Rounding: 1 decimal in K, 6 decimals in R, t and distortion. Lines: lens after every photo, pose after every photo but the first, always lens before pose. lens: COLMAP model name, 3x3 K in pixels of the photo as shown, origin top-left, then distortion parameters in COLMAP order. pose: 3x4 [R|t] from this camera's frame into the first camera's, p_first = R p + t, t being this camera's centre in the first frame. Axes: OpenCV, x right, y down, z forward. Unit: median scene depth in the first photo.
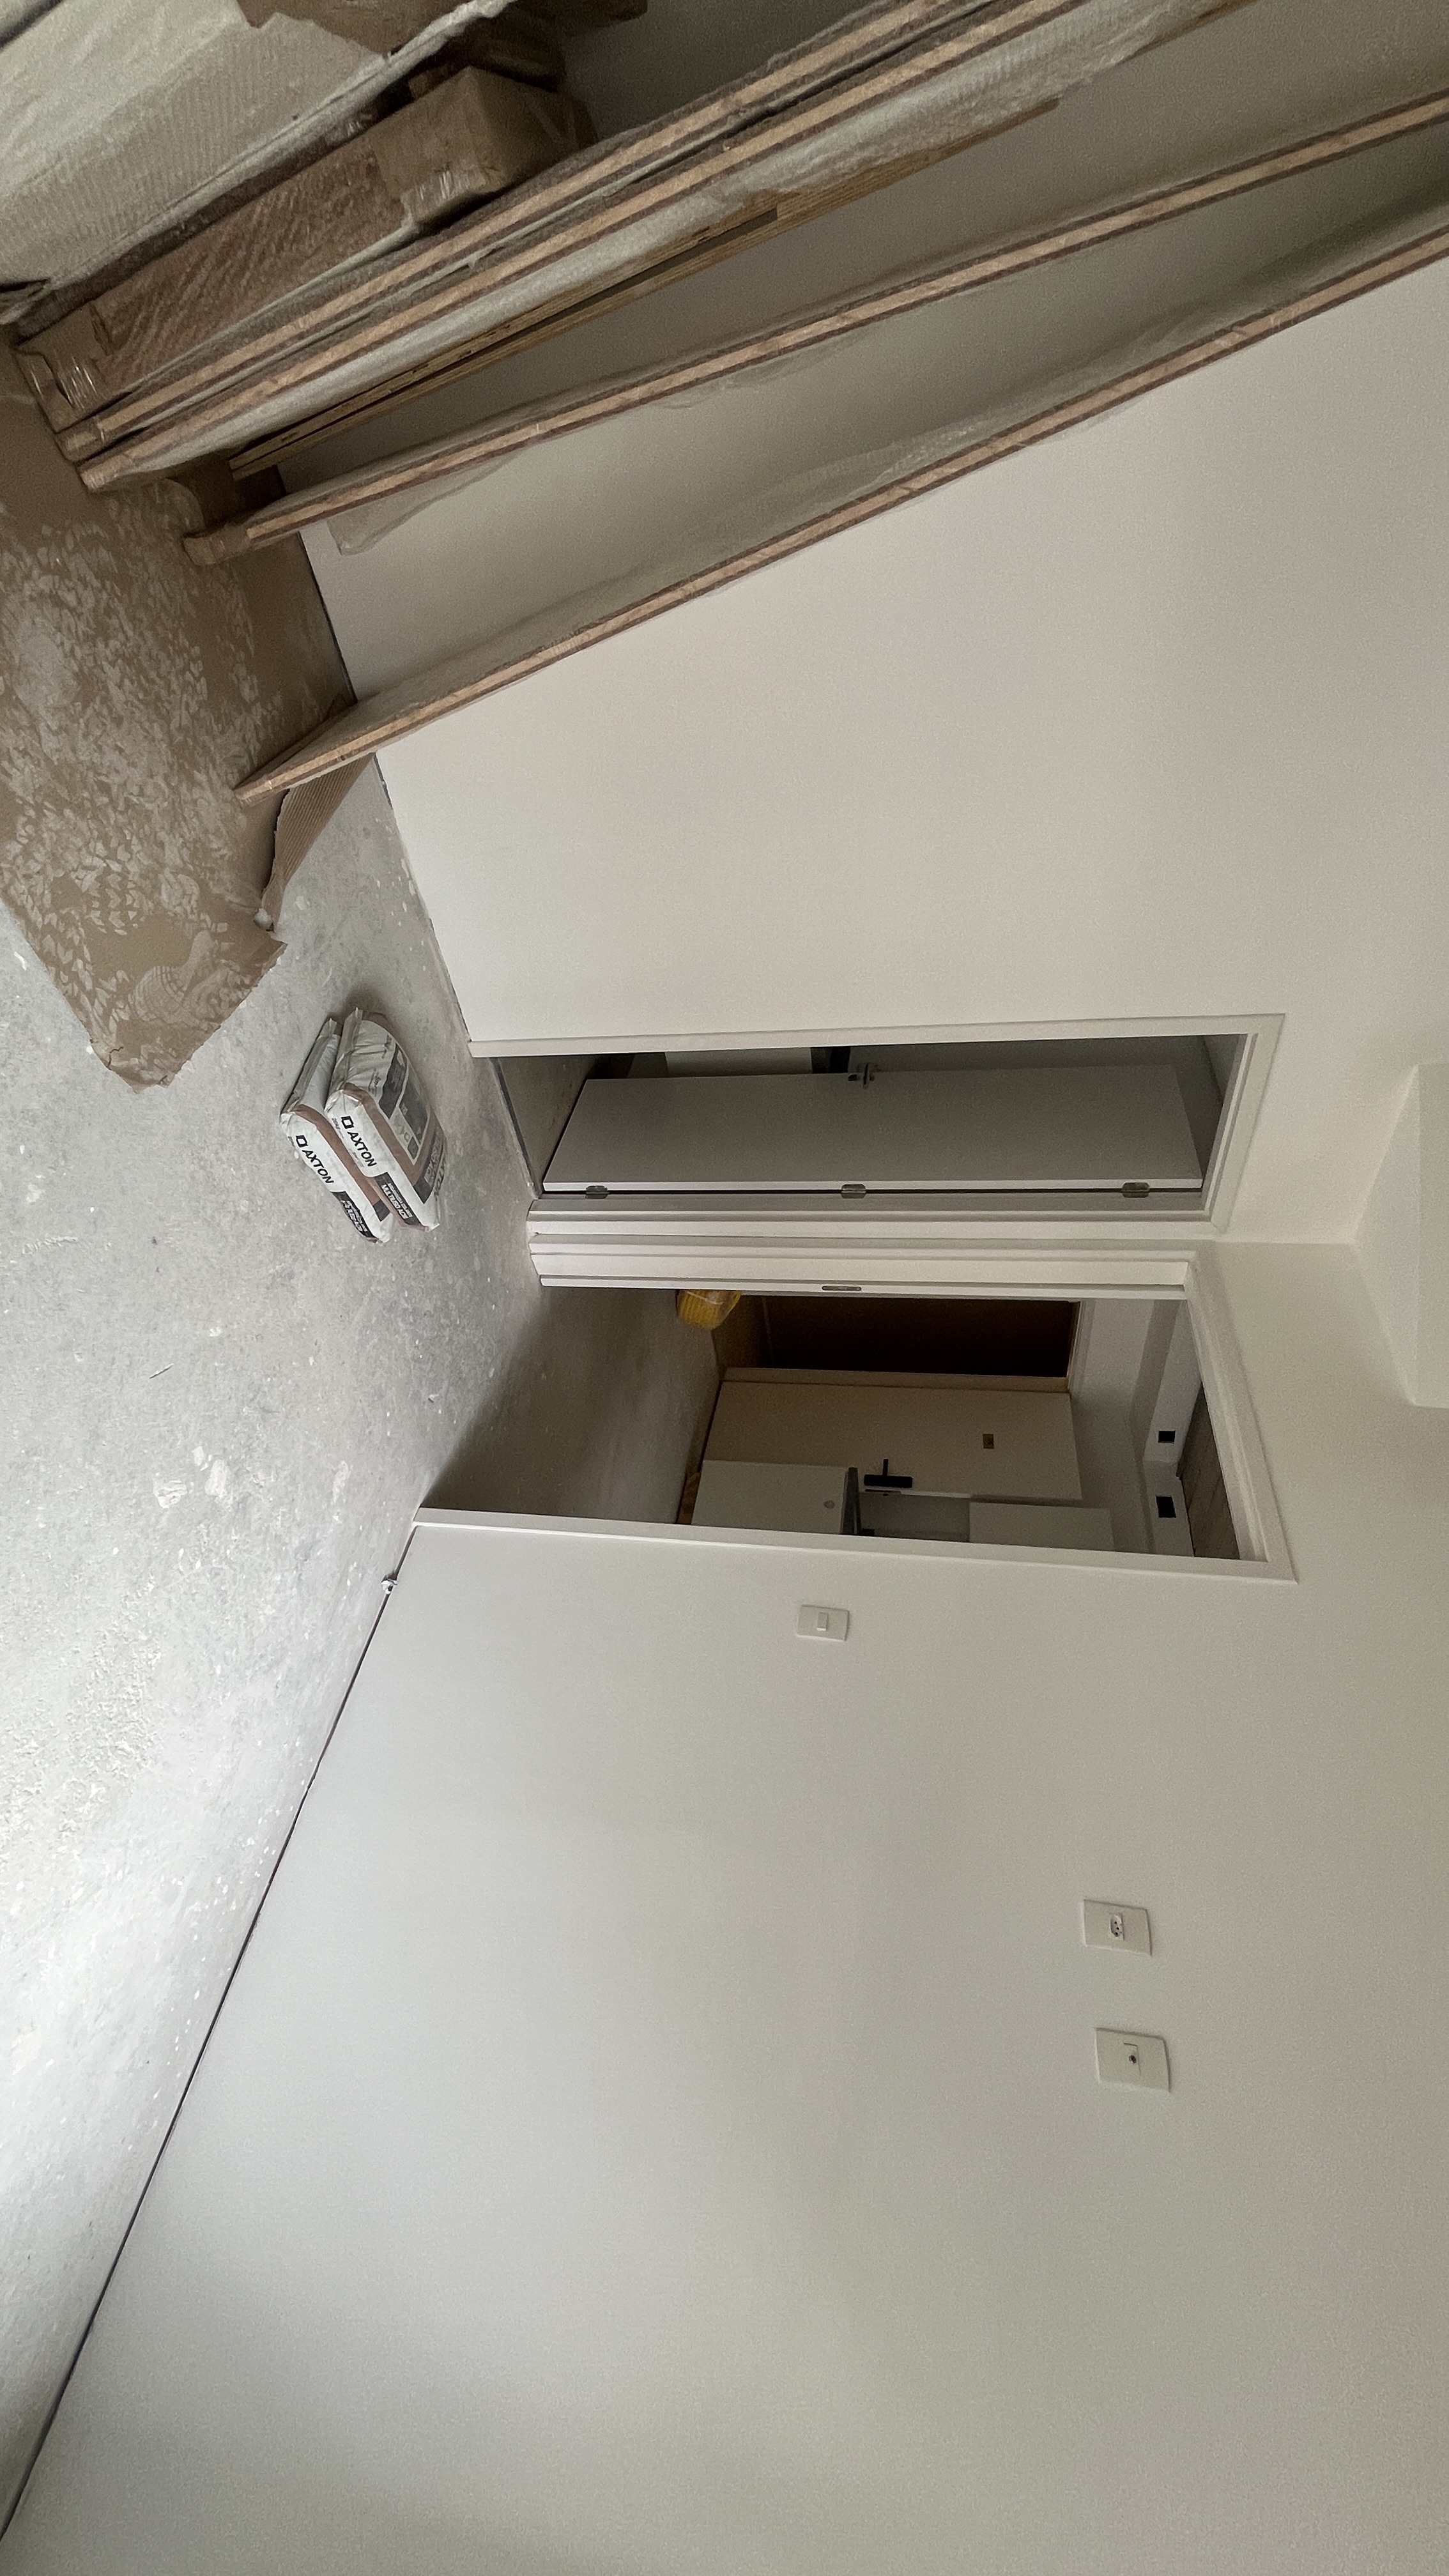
lens RADIAL K [[1052.1, 0, 736.3], [0, 1052.1, 1286.2], [0, 0, 1]] dist [-0.001832, -0.000287]
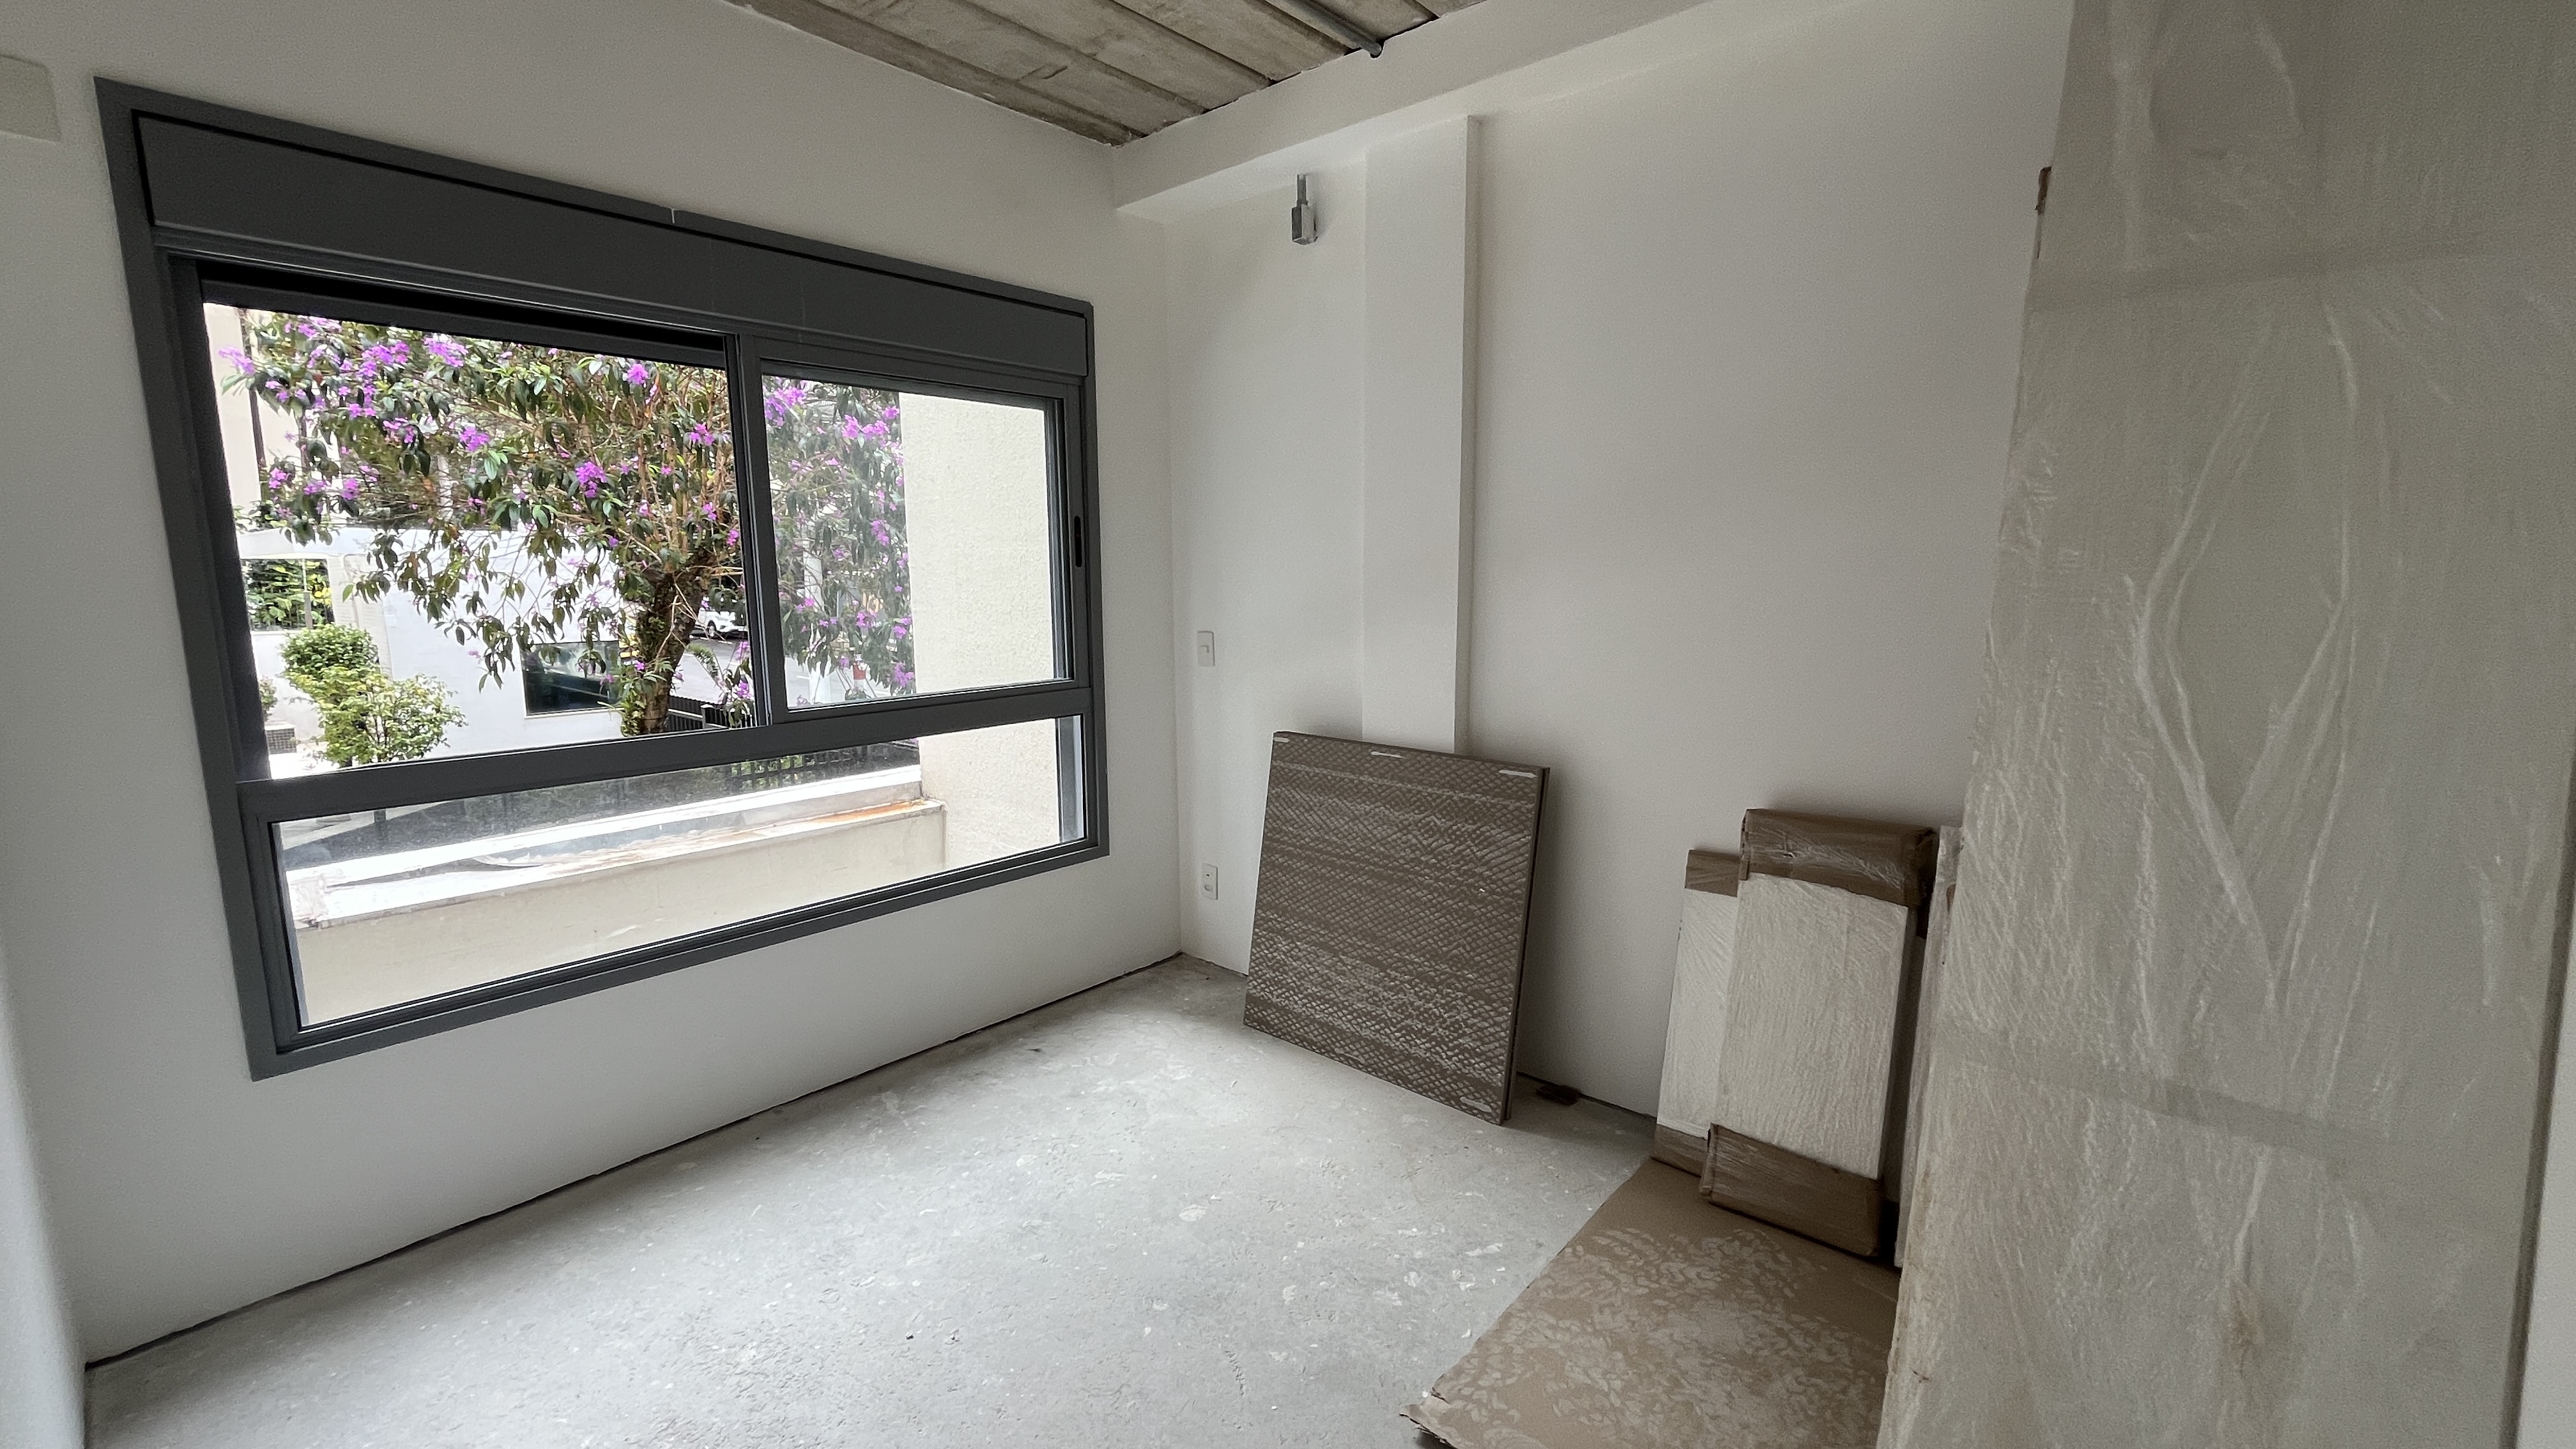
lens RADIAL K [[1052.1, 0, 1285.3], [0, 1052.1, 723.3], [0, 0, 1]] dist [-0.001832, -0.000287]
pose [[0.022785, -0.943688, -0.330051, 0.320100], [-0.997333, 0.001441, -0.072970, -0.009150], [0.069336, 0.330834, -0.941138, 1.568792]]
